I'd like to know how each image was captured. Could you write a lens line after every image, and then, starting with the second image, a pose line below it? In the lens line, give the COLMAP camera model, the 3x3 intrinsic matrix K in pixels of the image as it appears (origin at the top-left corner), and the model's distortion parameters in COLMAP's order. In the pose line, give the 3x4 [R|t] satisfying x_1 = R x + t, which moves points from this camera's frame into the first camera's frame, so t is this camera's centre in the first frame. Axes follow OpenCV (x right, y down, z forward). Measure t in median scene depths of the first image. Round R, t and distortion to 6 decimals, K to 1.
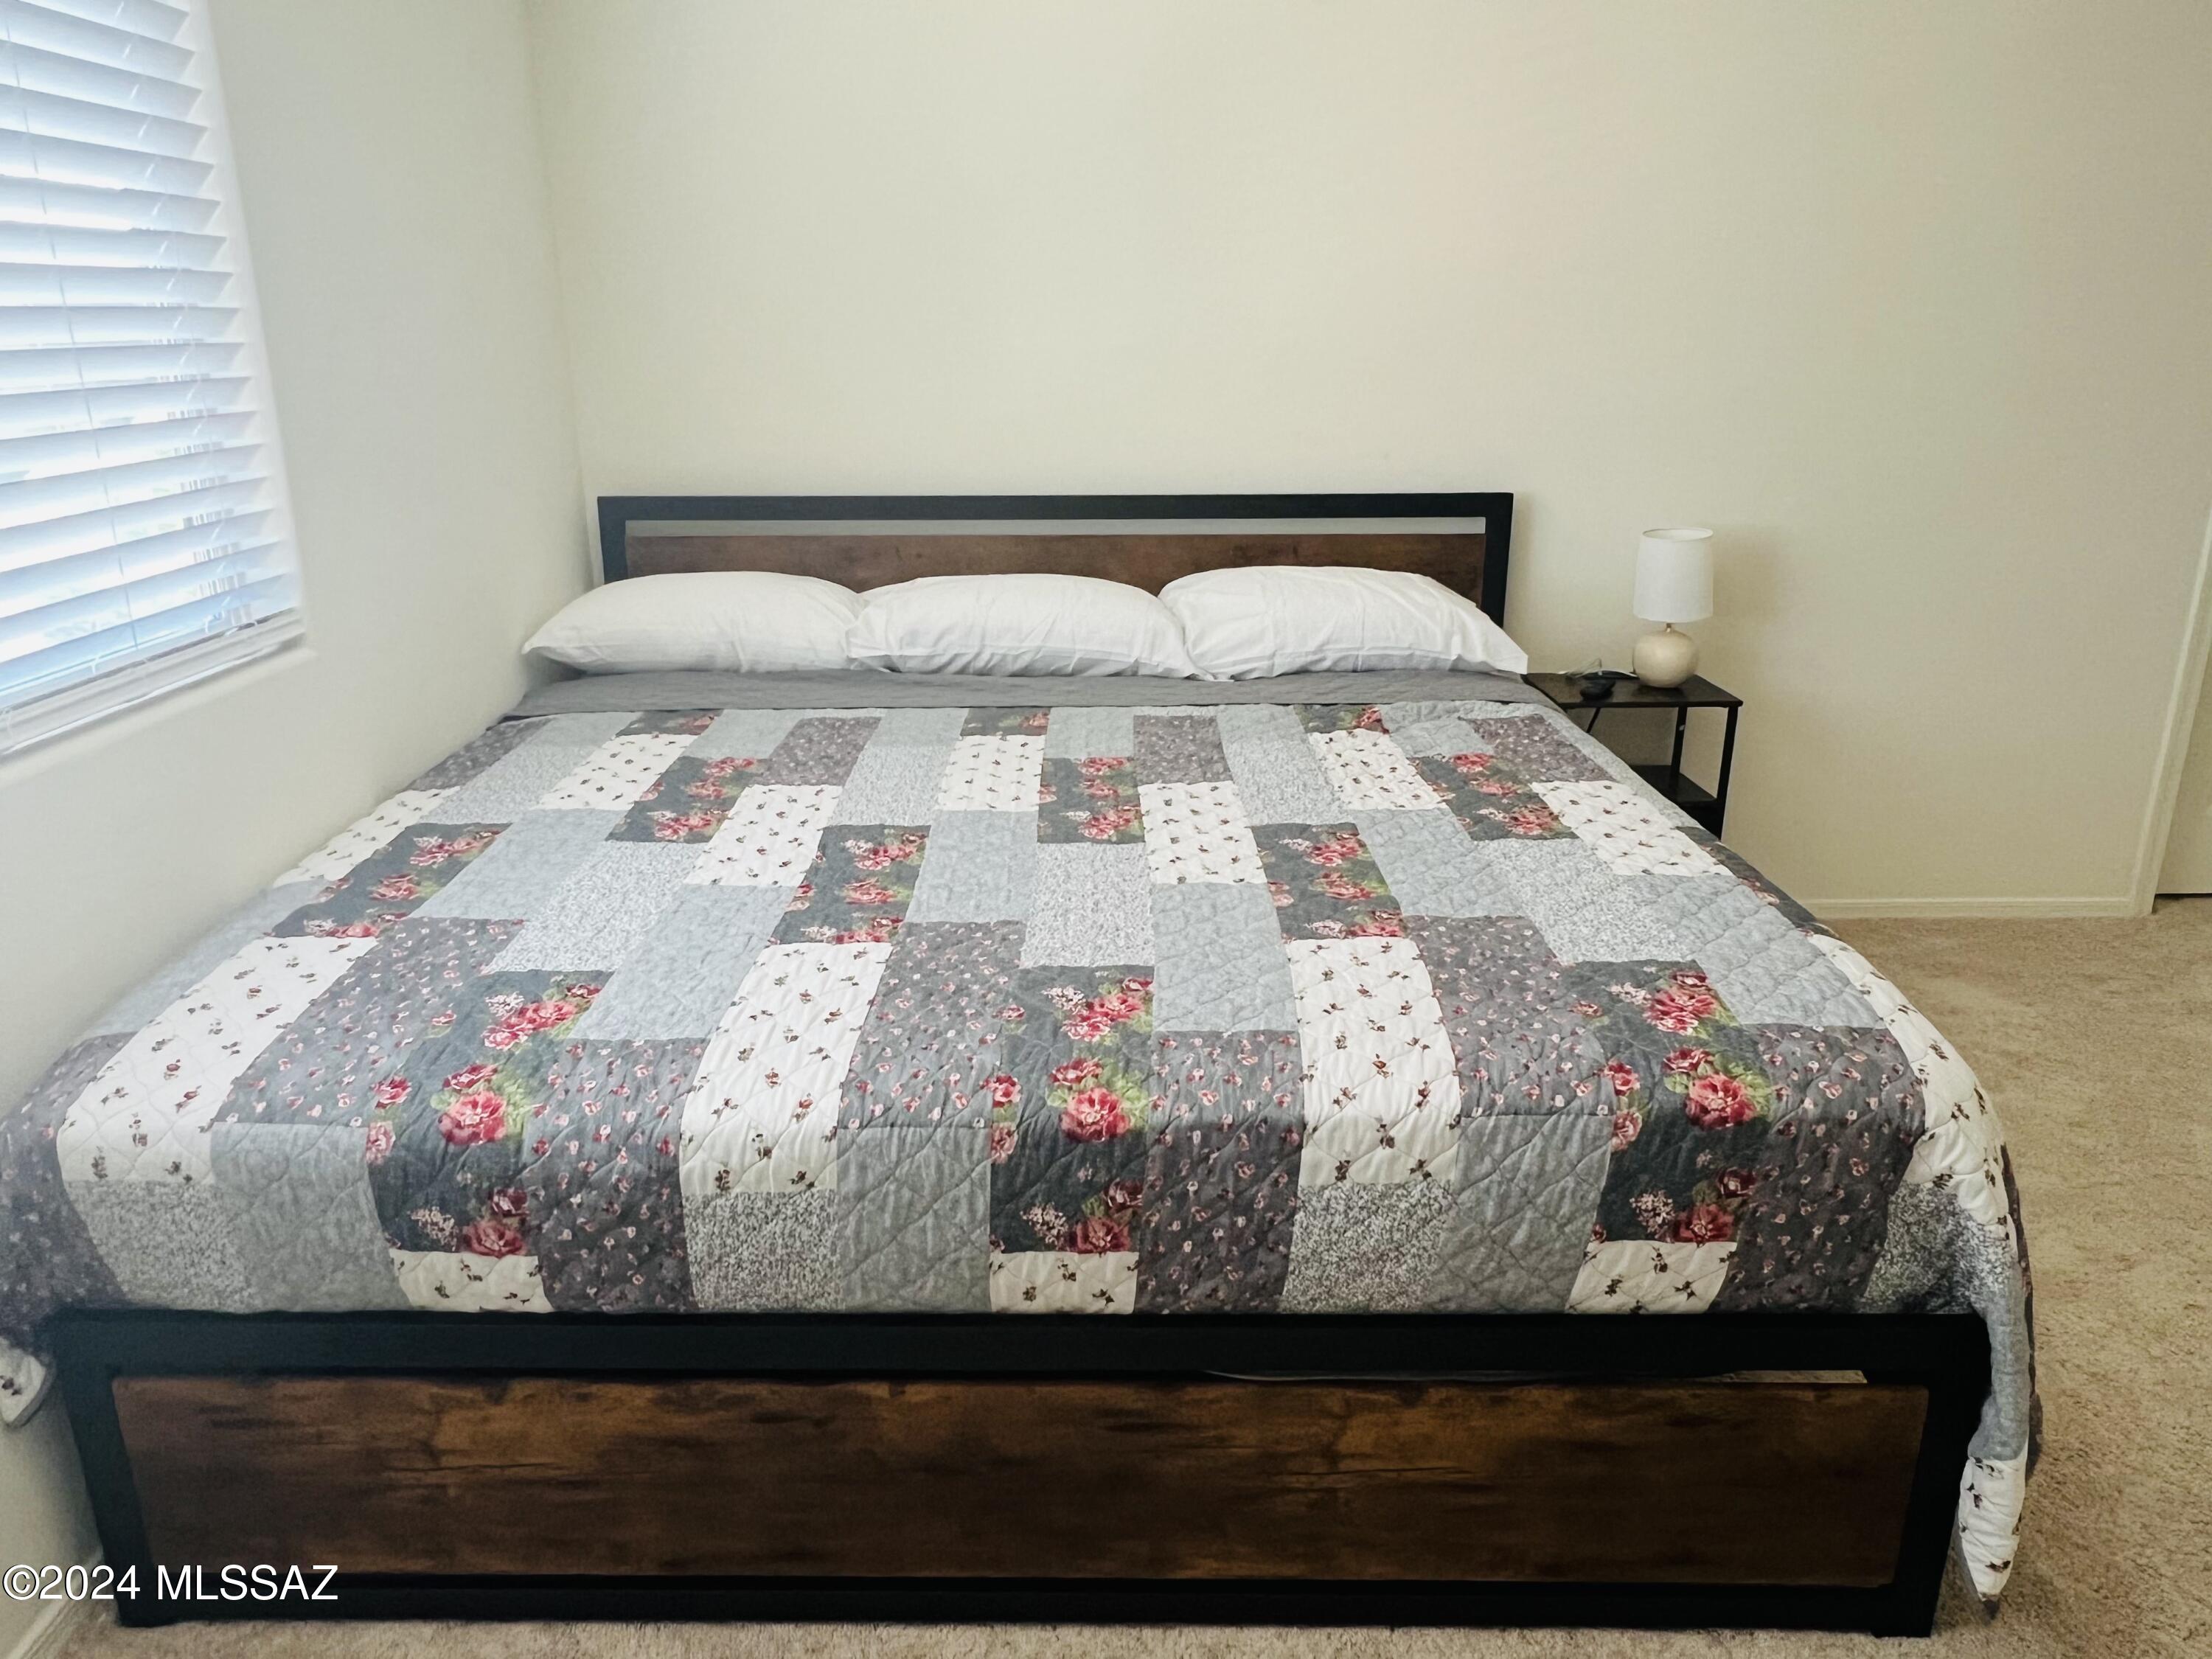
lens RADIAL K [[1551.9, 0, 1102.1], [0, 1551.9, 834.3], [0, 0, 1]] dist [0.000793, -0.006399]
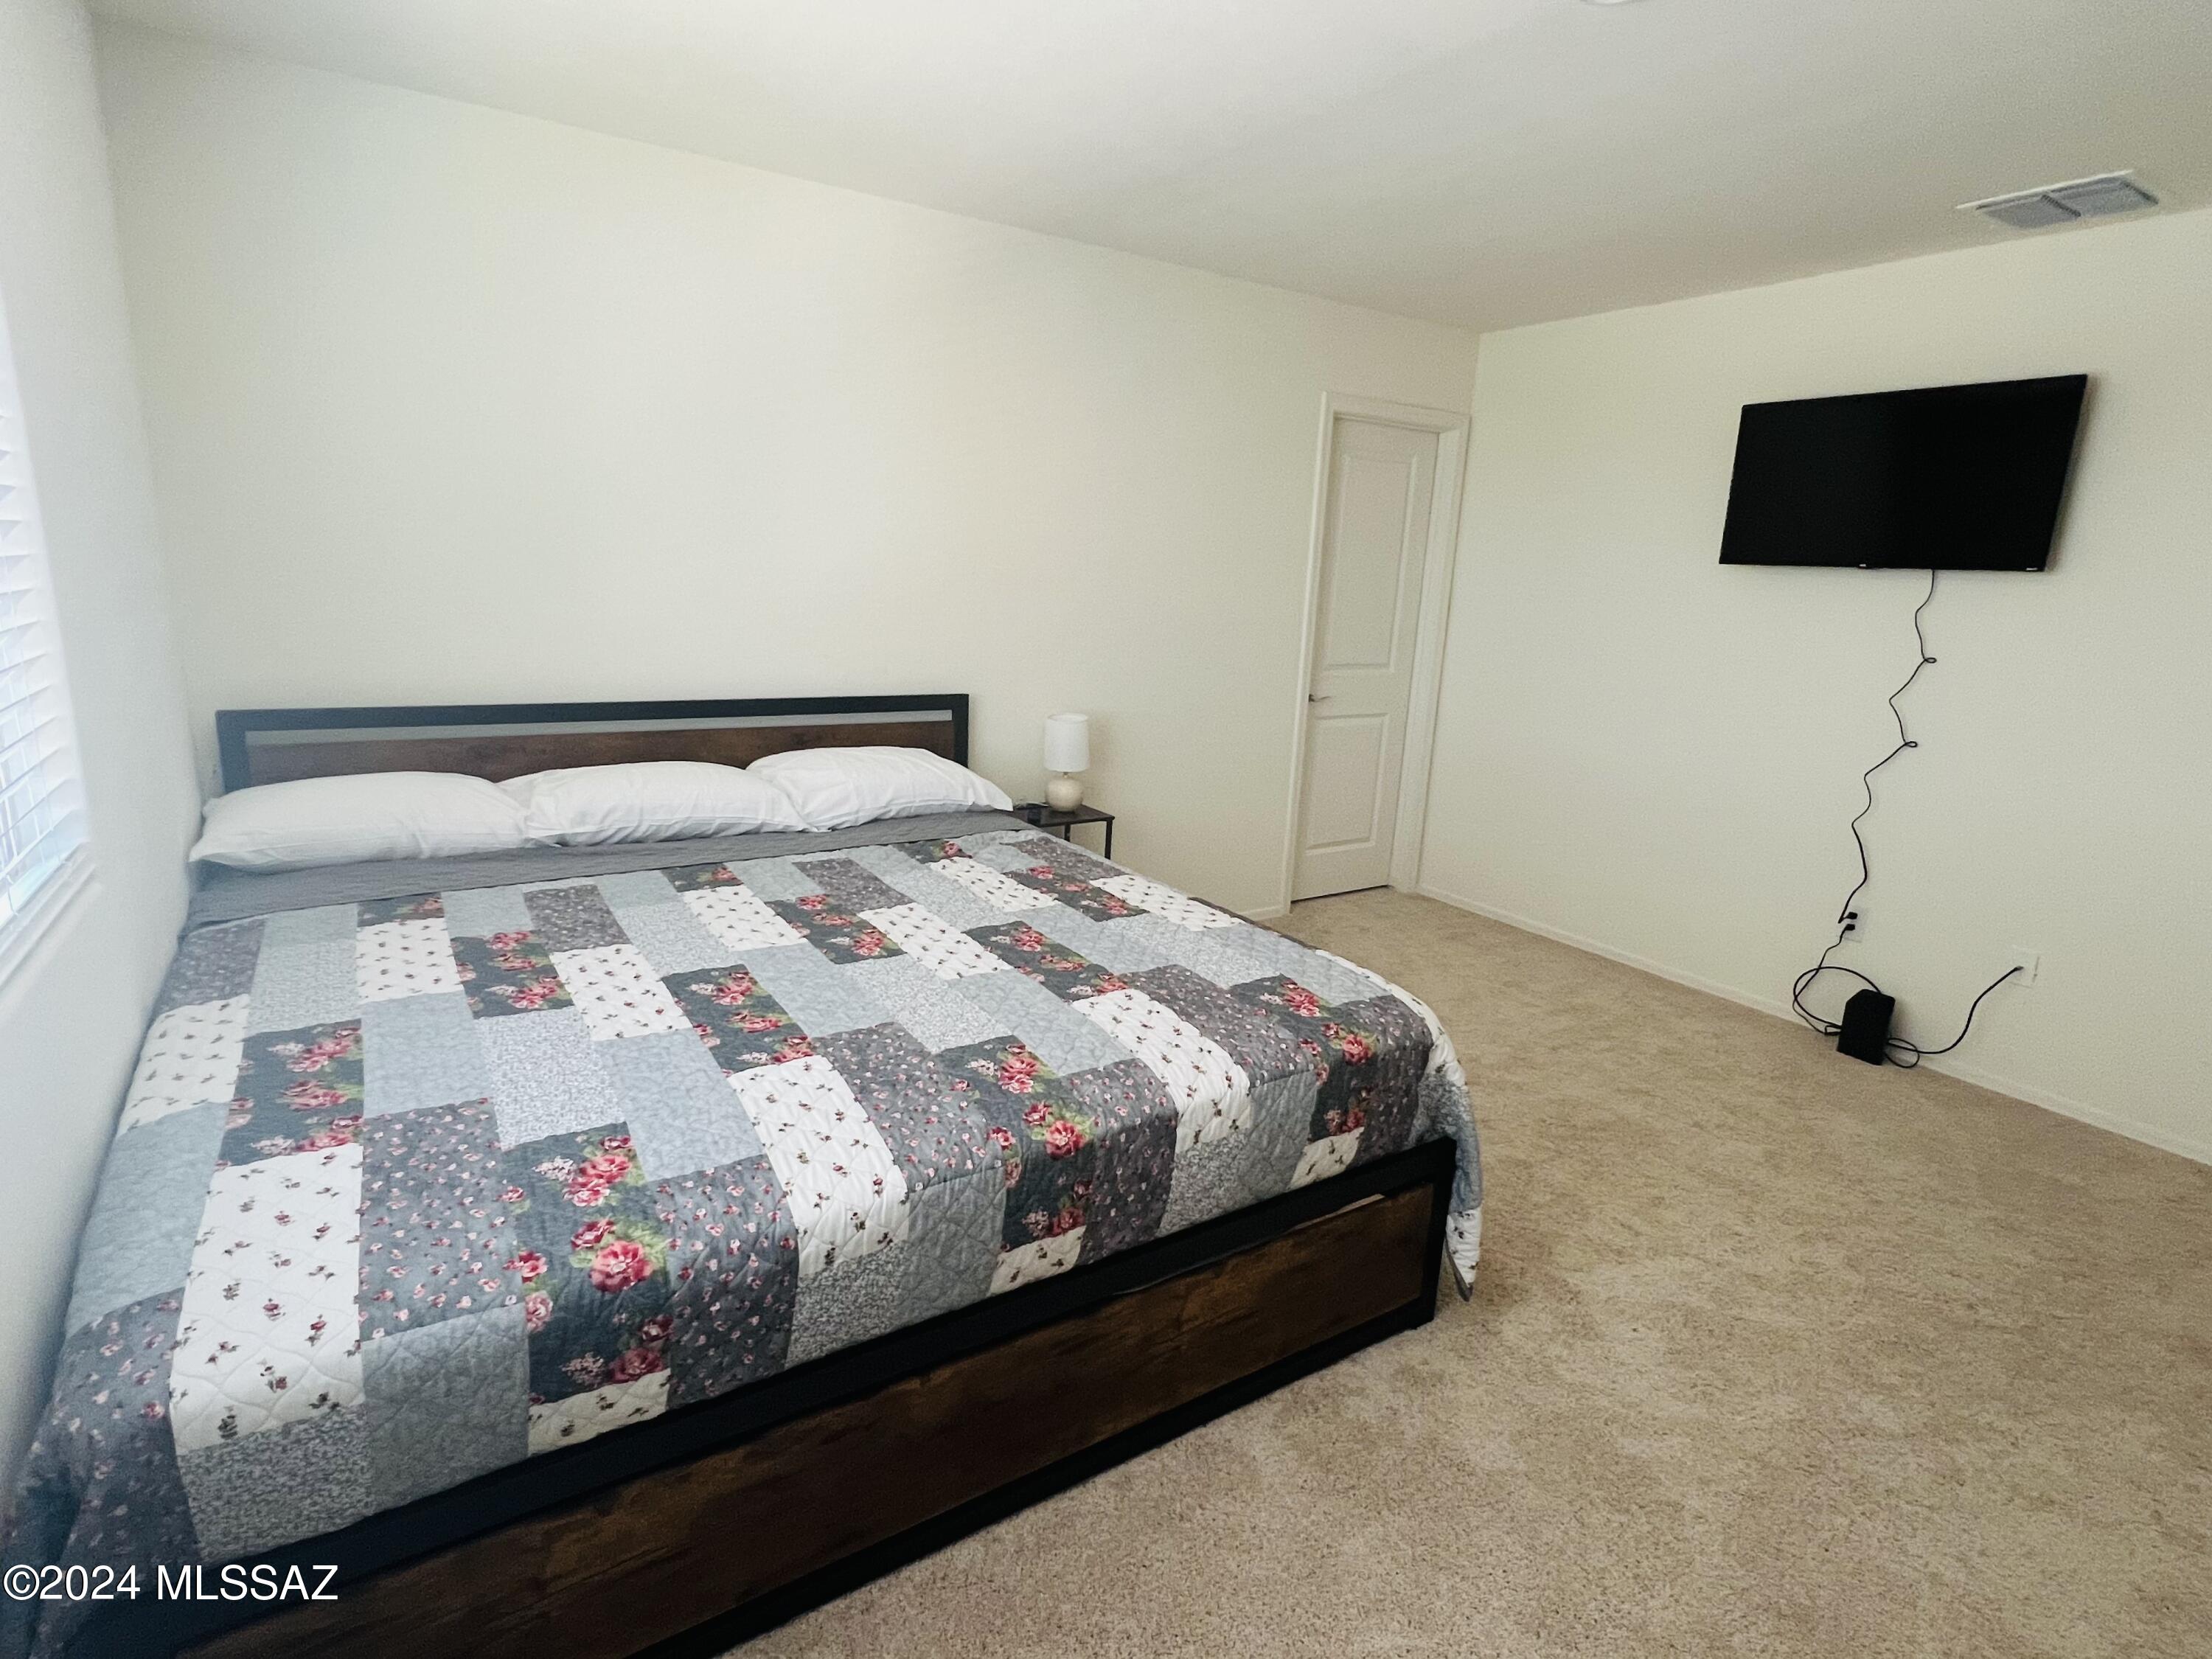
lens RADIAL K [[1095.2, 0, 1105.3], [0, 1095.2, 822.2], [0, 0, 1]] dist [0.000106, -0.000624]
pose [[0.833984, -0.079472, 0.546036, -0.481391], [0.121735, 0.991691, -0.041598, -0.066988], [-0.538193, 0.101164, 0.836729, 0.060379]]
